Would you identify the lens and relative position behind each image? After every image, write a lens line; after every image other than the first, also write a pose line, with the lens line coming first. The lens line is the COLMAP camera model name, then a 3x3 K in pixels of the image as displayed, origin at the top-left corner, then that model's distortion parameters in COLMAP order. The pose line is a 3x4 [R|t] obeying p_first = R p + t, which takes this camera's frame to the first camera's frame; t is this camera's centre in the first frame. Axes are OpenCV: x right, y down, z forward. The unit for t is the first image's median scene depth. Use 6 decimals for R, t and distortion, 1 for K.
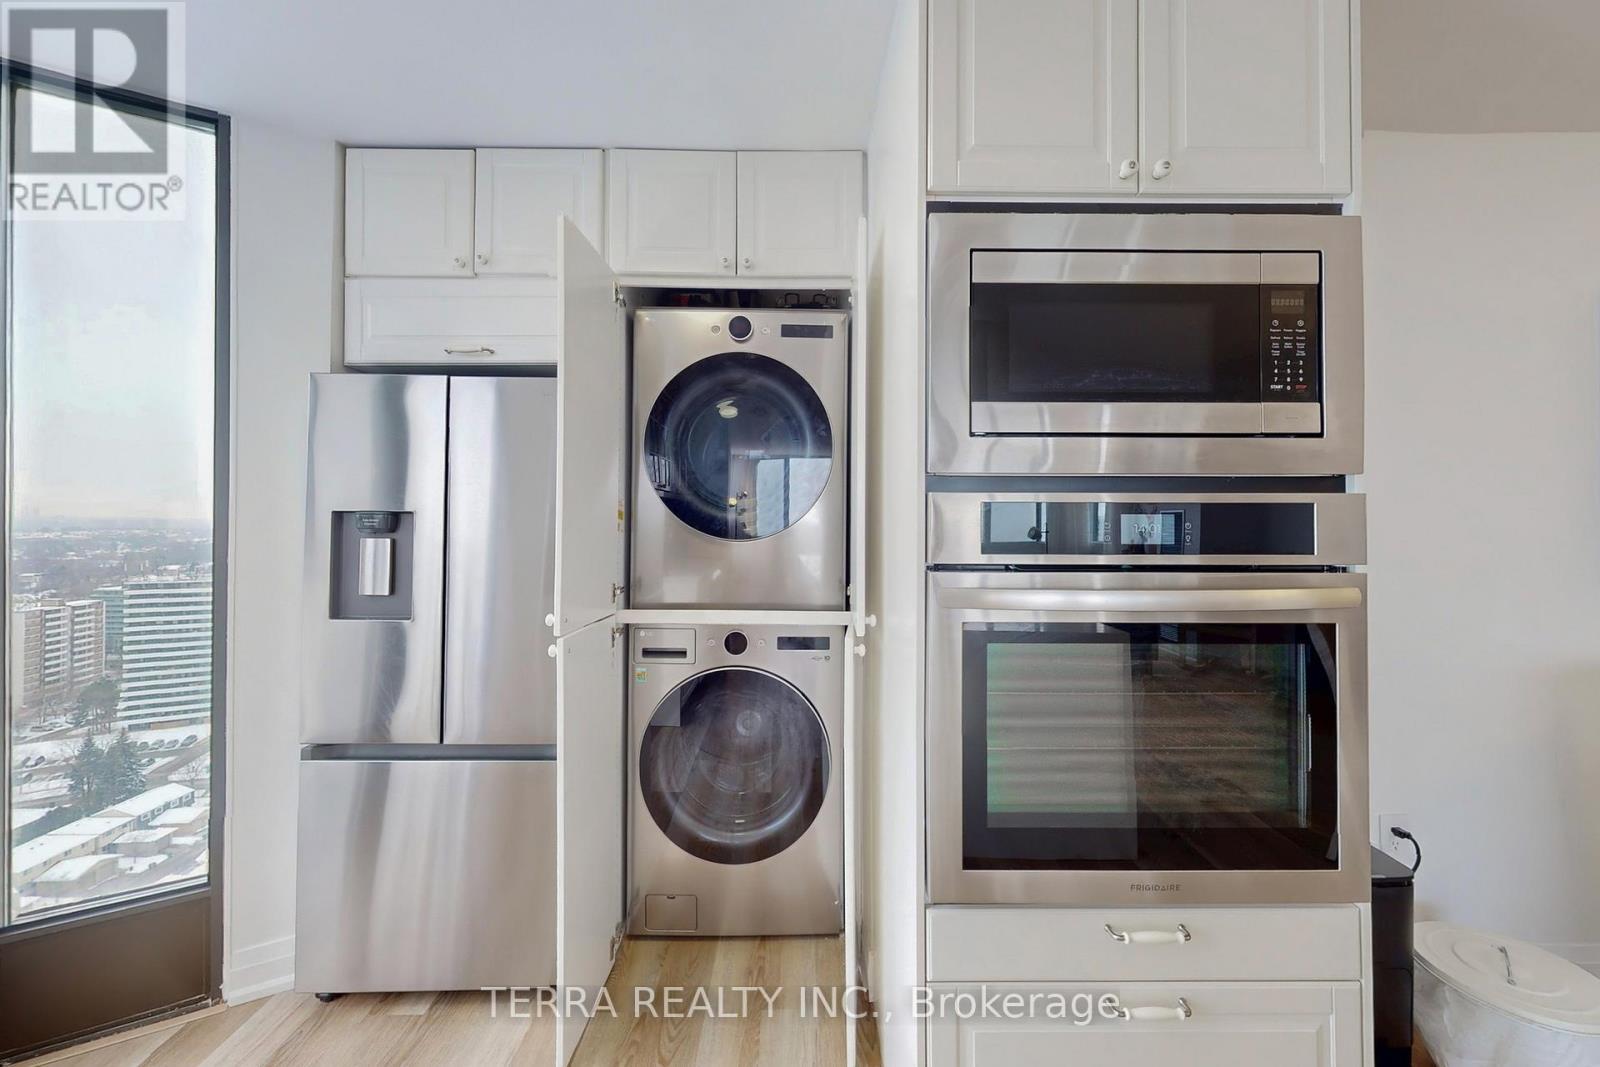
lens RADIAL K [[656.2, 0, 805.2], [0, 656.2, 525.2], [0, 0, 1]] dist [0.003469, 0.000011]
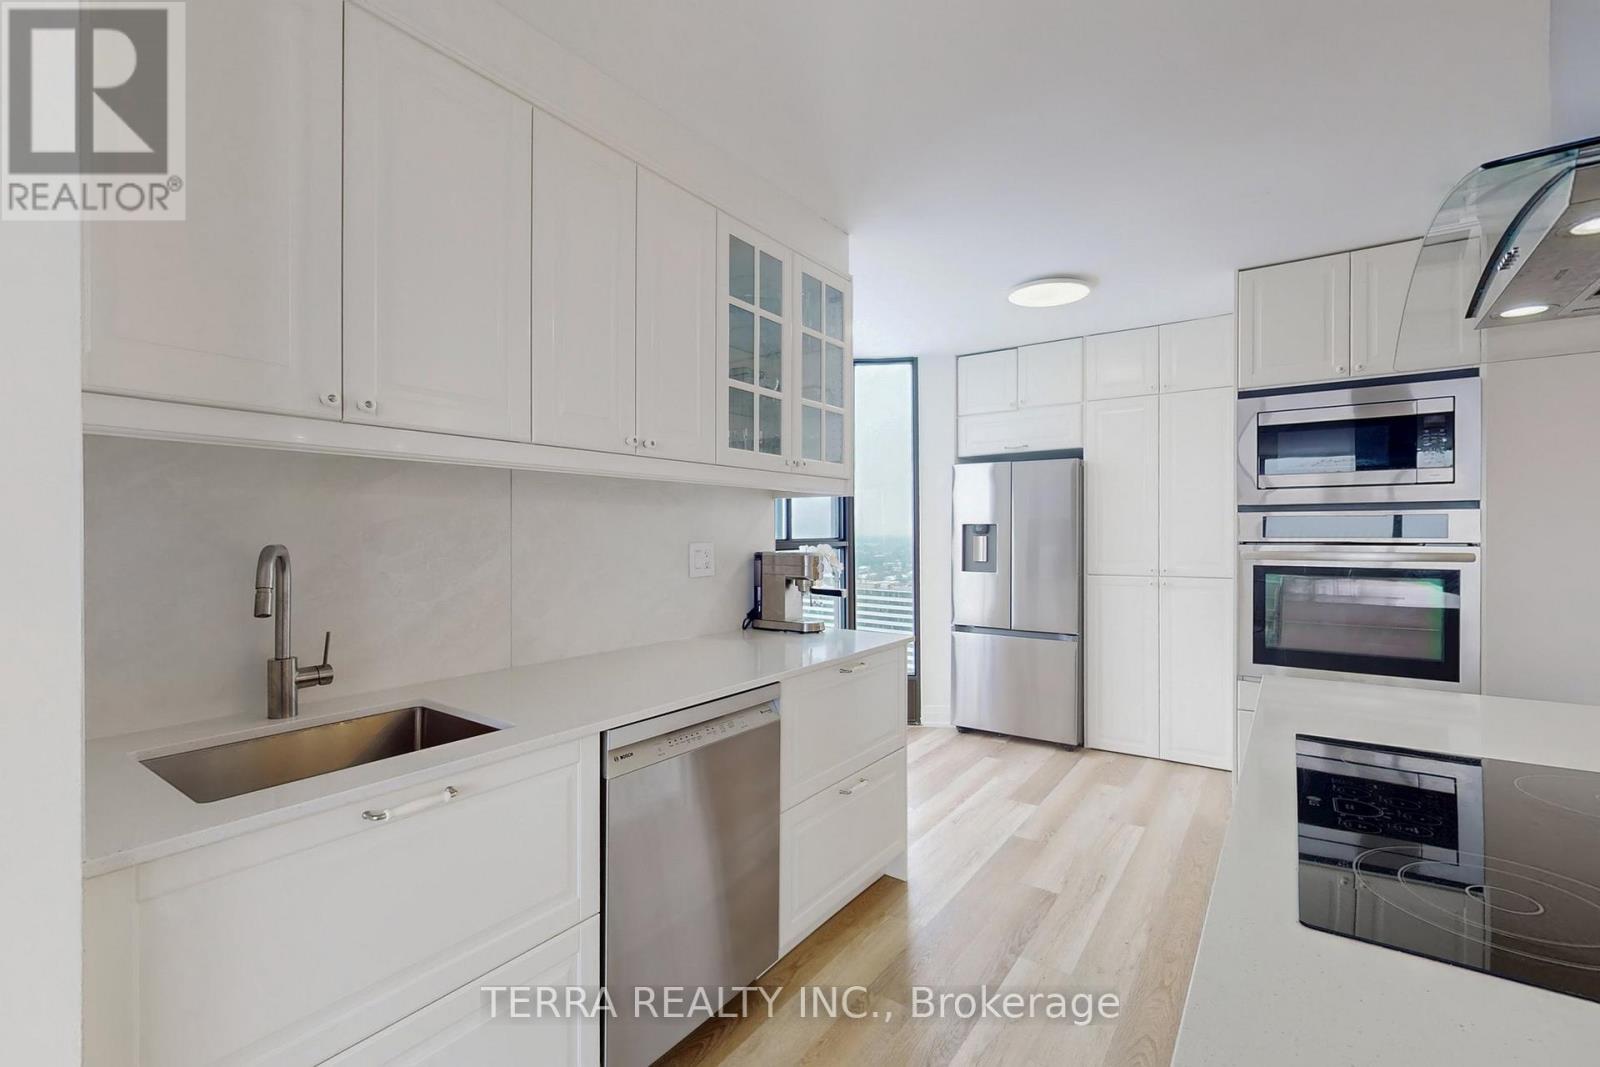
lens RADIAL K [[709.4, 0, 793.5], [0, 709.4, 540.7], [0, 0, 1]] dist [-0.000293, 0.000101]
pose [[0.816959, 0.002848, -0.576689, 0.238310], [-0.007188, 0.999960, -0.005244, 0.054498], [0.576651, 0.008429, 0.816947, -1.407962]]
